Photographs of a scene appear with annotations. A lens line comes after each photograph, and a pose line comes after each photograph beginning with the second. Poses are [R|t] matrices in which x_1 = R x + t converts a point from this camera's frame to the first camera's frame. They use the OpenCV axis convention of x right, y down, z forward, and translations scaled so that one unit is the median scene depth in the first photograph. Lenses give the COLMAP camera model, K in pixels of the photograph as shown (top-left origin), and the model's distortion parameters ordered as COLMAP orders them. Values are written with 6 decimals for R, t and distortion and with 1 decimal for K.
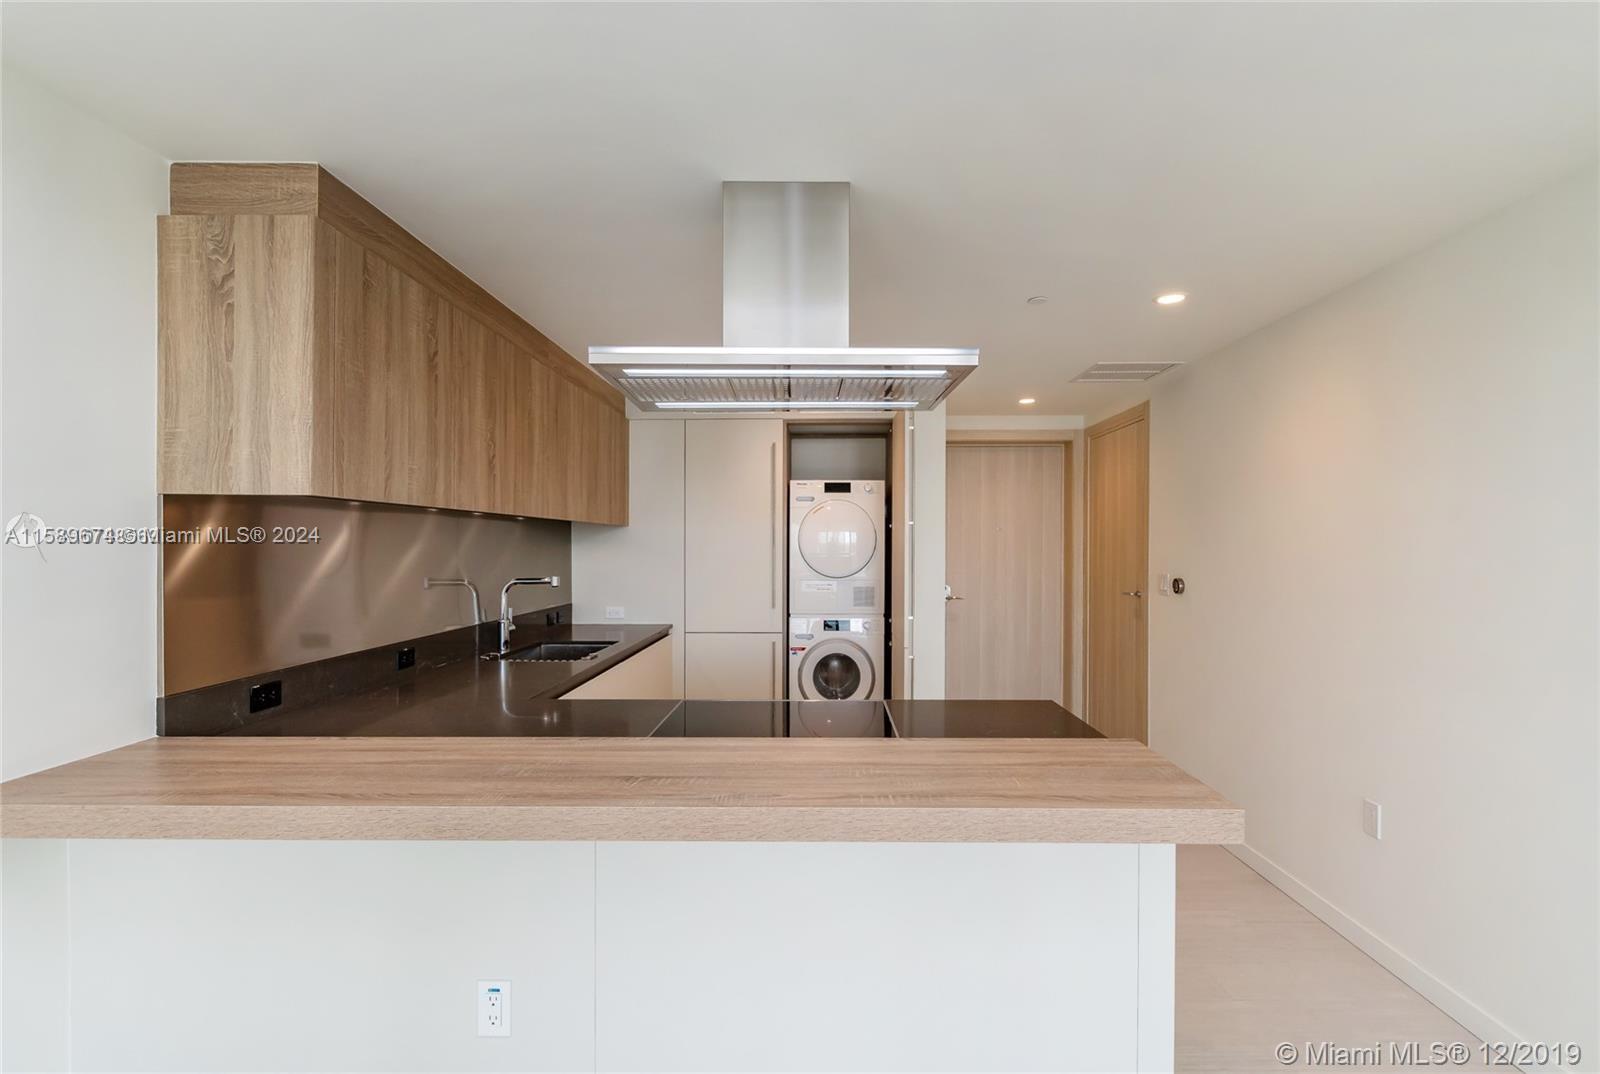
lens RADIAL K [[753.4, 0, 832.1], [0, 753.4, 552.6], [0, 0, 1]] dist [0.005745, -0.000289]
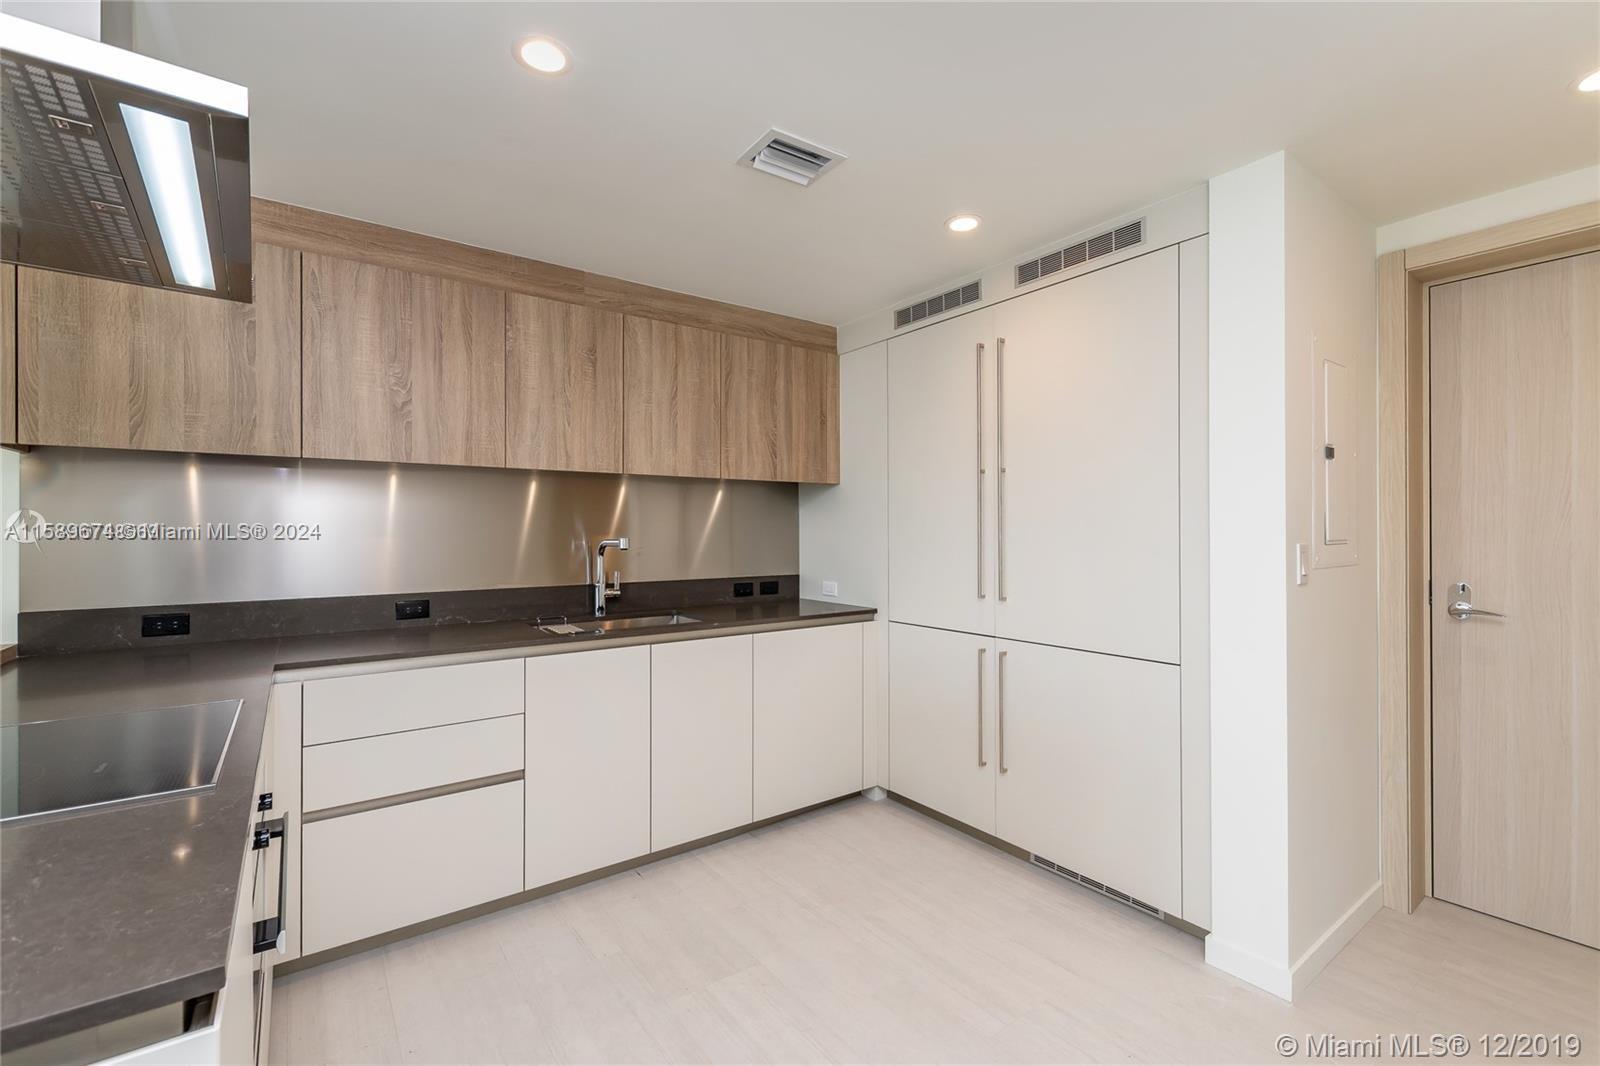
lens RADIAL K [[694.7, 0, 800.7], [0, 694.7, 532.1], [0, 0, 1]] dist [0.010061, -0.004567]
pose [[0.592135, 0.000217, -0.805838, 0.344567], [-0.005269, 0.999980, -0.003602, 0.021685], [0.805821, 0.006379, 0.592124, 0.559964]]
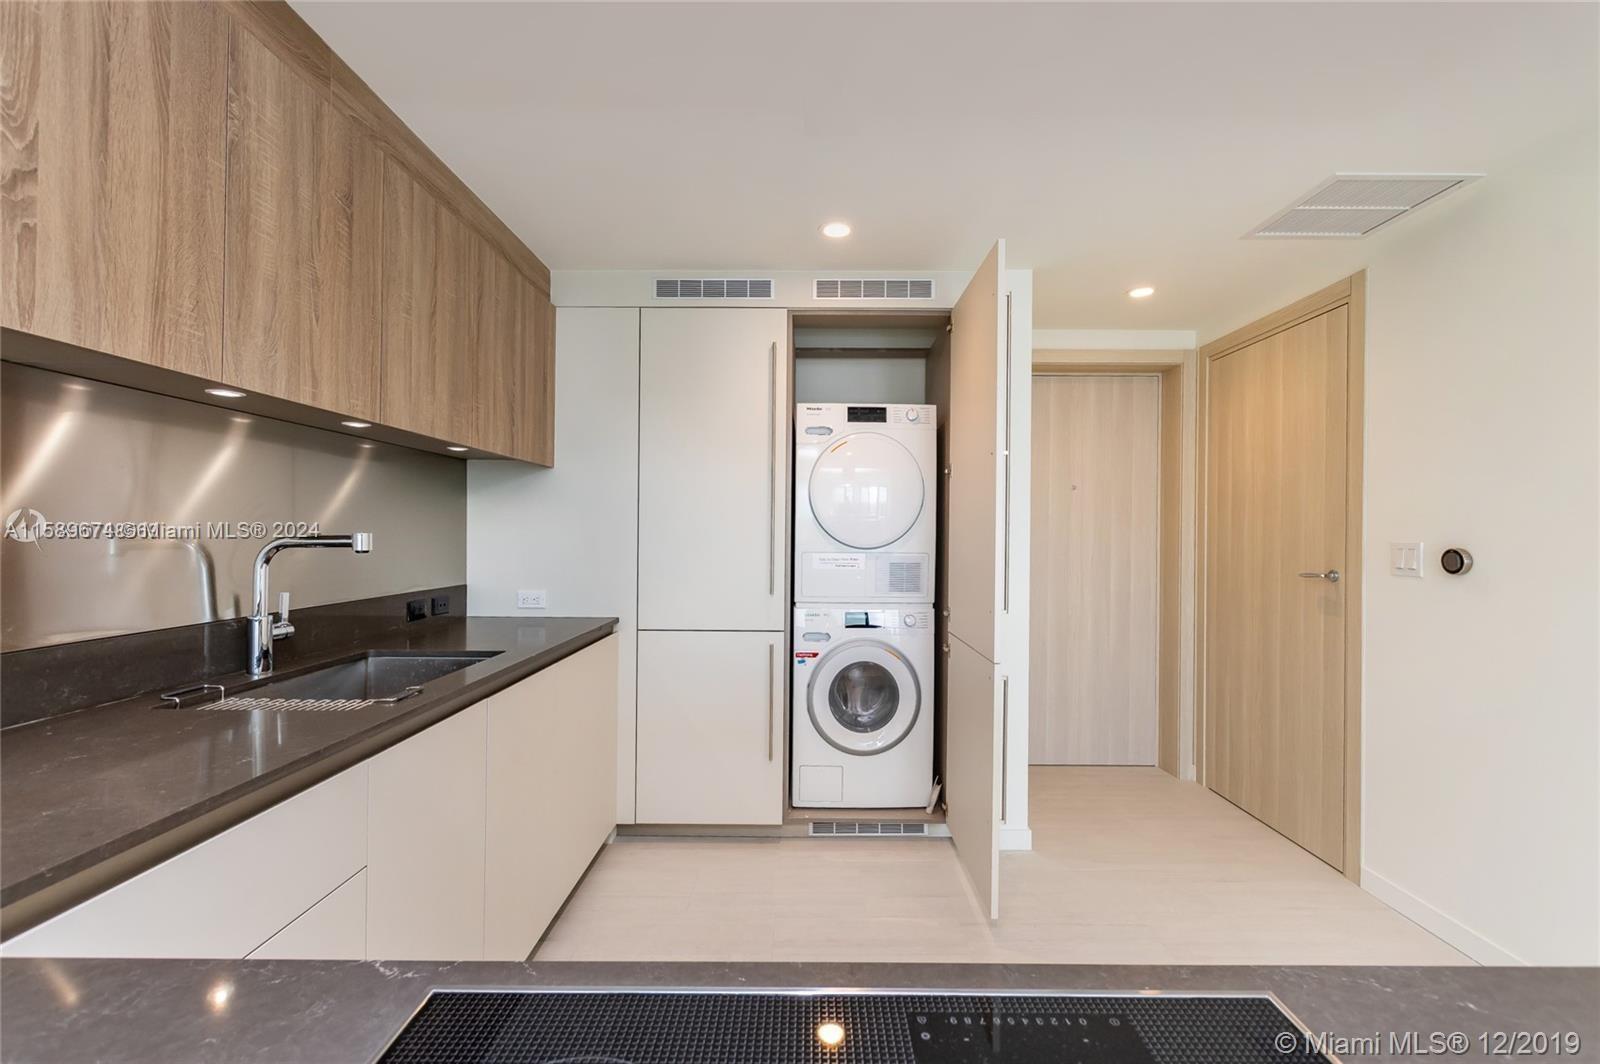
lens RADIAL K [[694.7, 0, 810.2], [0, 694.7, 531.1], [0, 0, 1]] dist [0.010061, -0.004567]
pose [[0.999967, 0.005413, -0.006040, -0.043766], [-0.005484, 0.999915, -0.011867, 0.028385], [0.005976, 0.011899, 0.999911, 0.425349]]
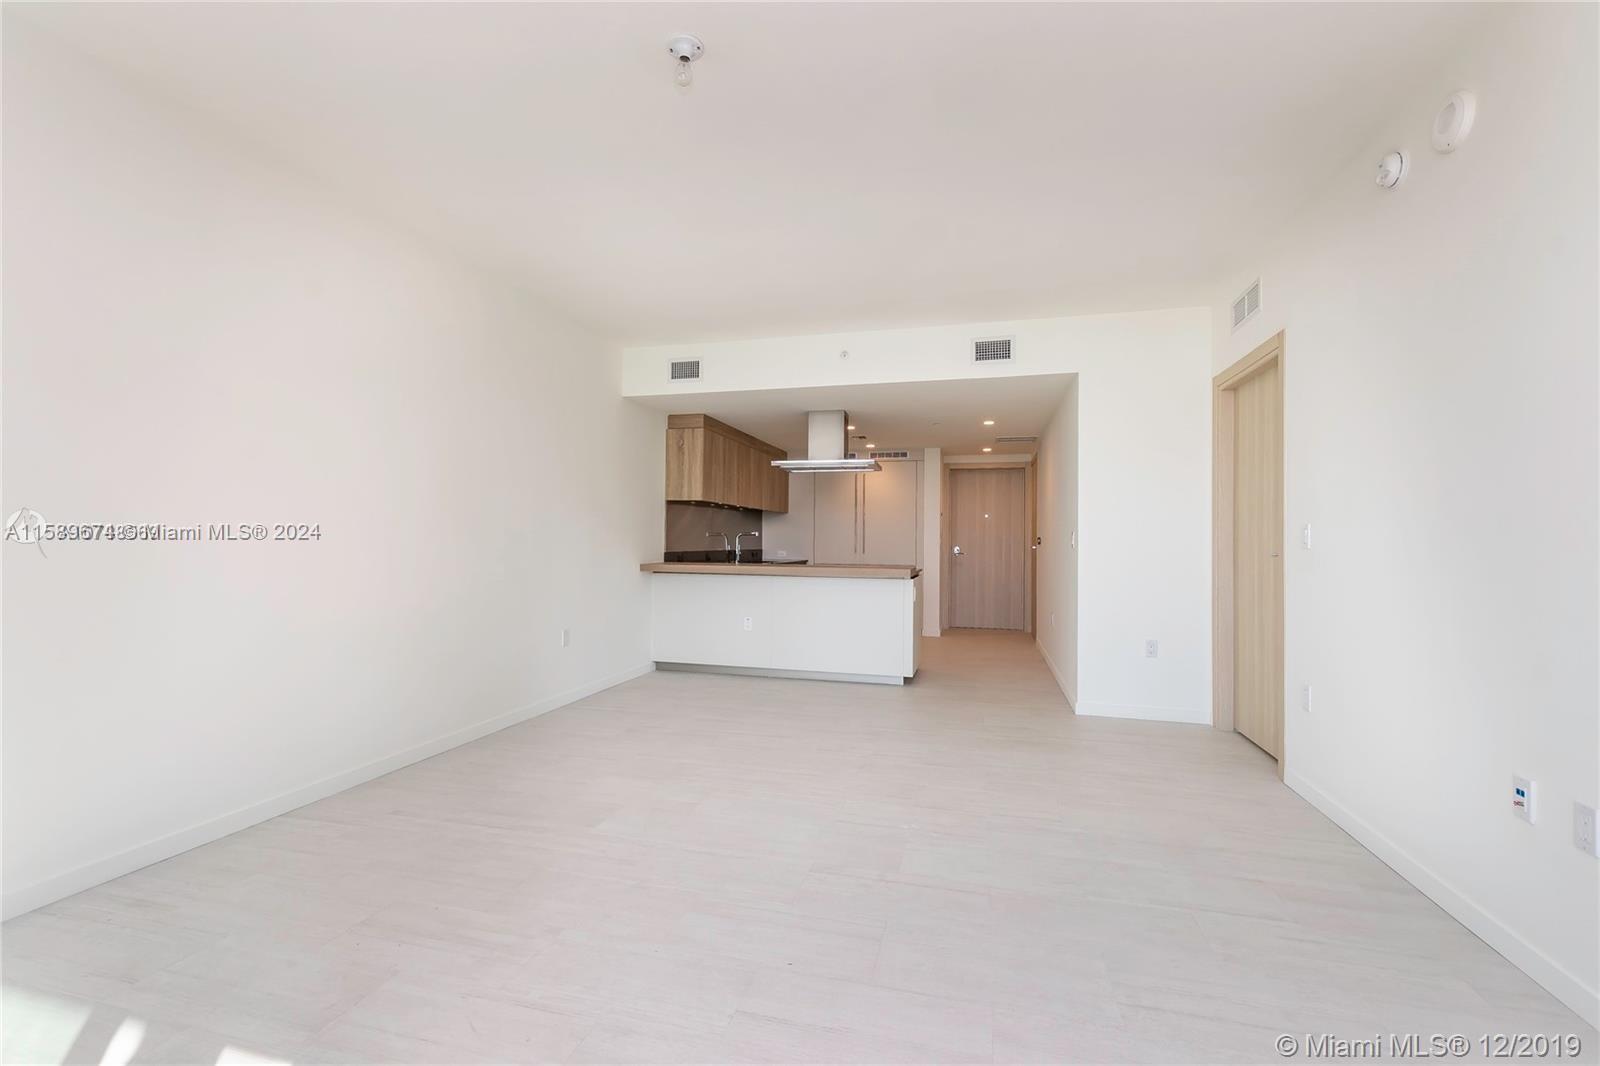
lens RADIAL K [[694.7, 0, 833.2], [0, 694.7, 534.9], [0, 0, 1]] dist [0.010061, -0.004567]
pose [[0.975898, 0.005536, -0.218159, 0.304955], [-0.010031, 0.999759, -0.019503, 0.066674], [0.217999, 0.021221, 0.975718, -0.953101]]
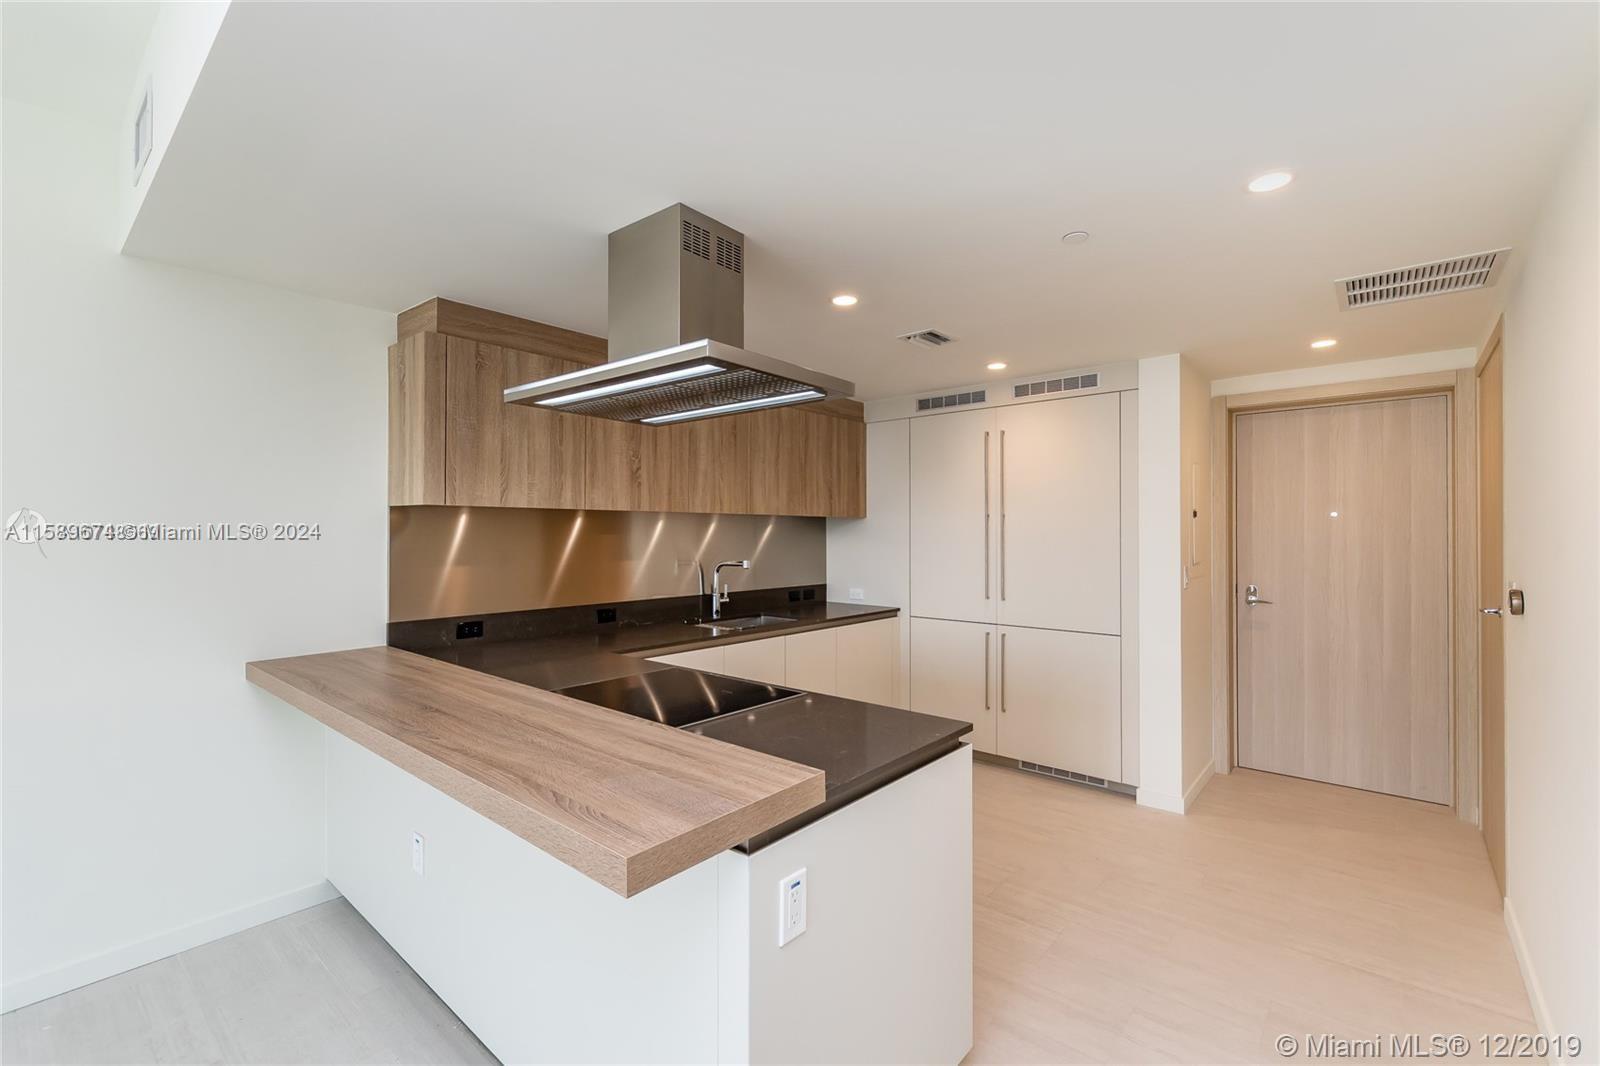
lens RADIAL K [[694.7, 0, 807.0], [0, 694.7, 530.5], [0, 0, 1]] dist [0.010061, -0.004567]
pose [[0.763026, -0.001881, -0.646365, 0.363275], [-0.006949, 0.999914, -0.011114, -0.004256], [0.646330, 0.012972, 0.762948, 0.162894]]
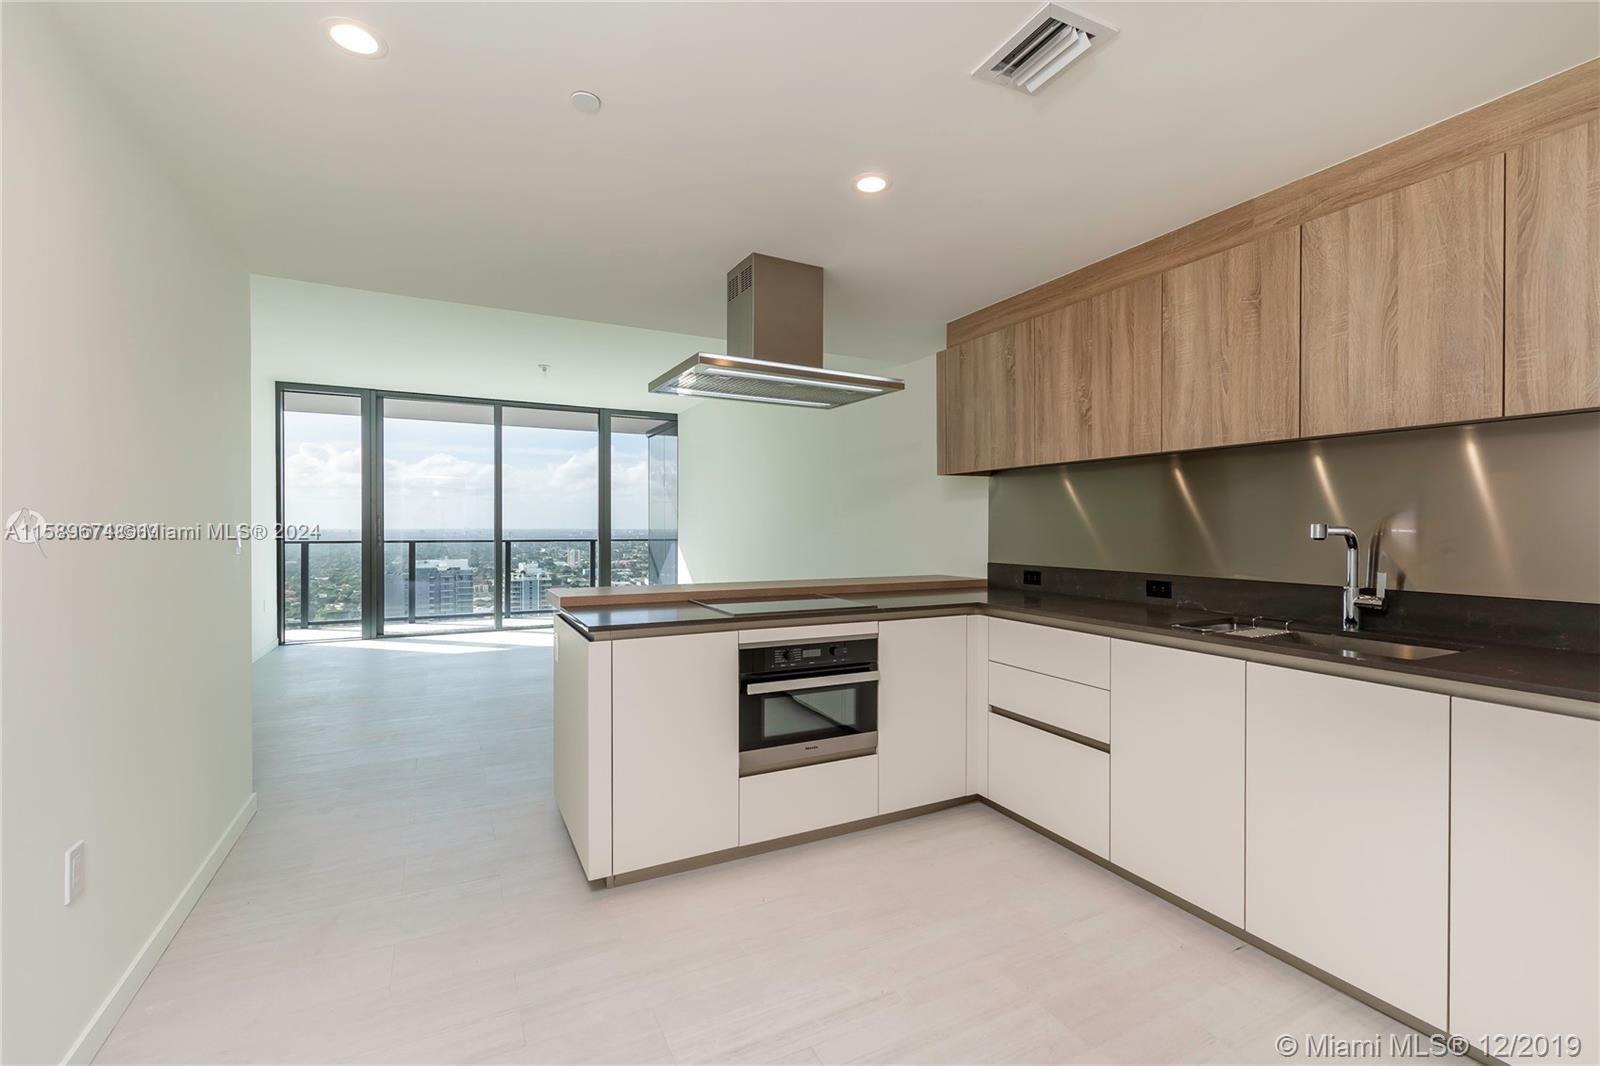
lens RADIAL K [[694.7, 0, 797.6], [0, 694.7, 539.0], [0, 0, 1]] dist [0.010061, -0.004567]
pose [[-0.896461, 0.004898, -0.443096, 0.254882], [-0.007372, 0.999636, 0.025966, 0.026644], [0.443062, 0.026544, -0.896098, 1.105905]]
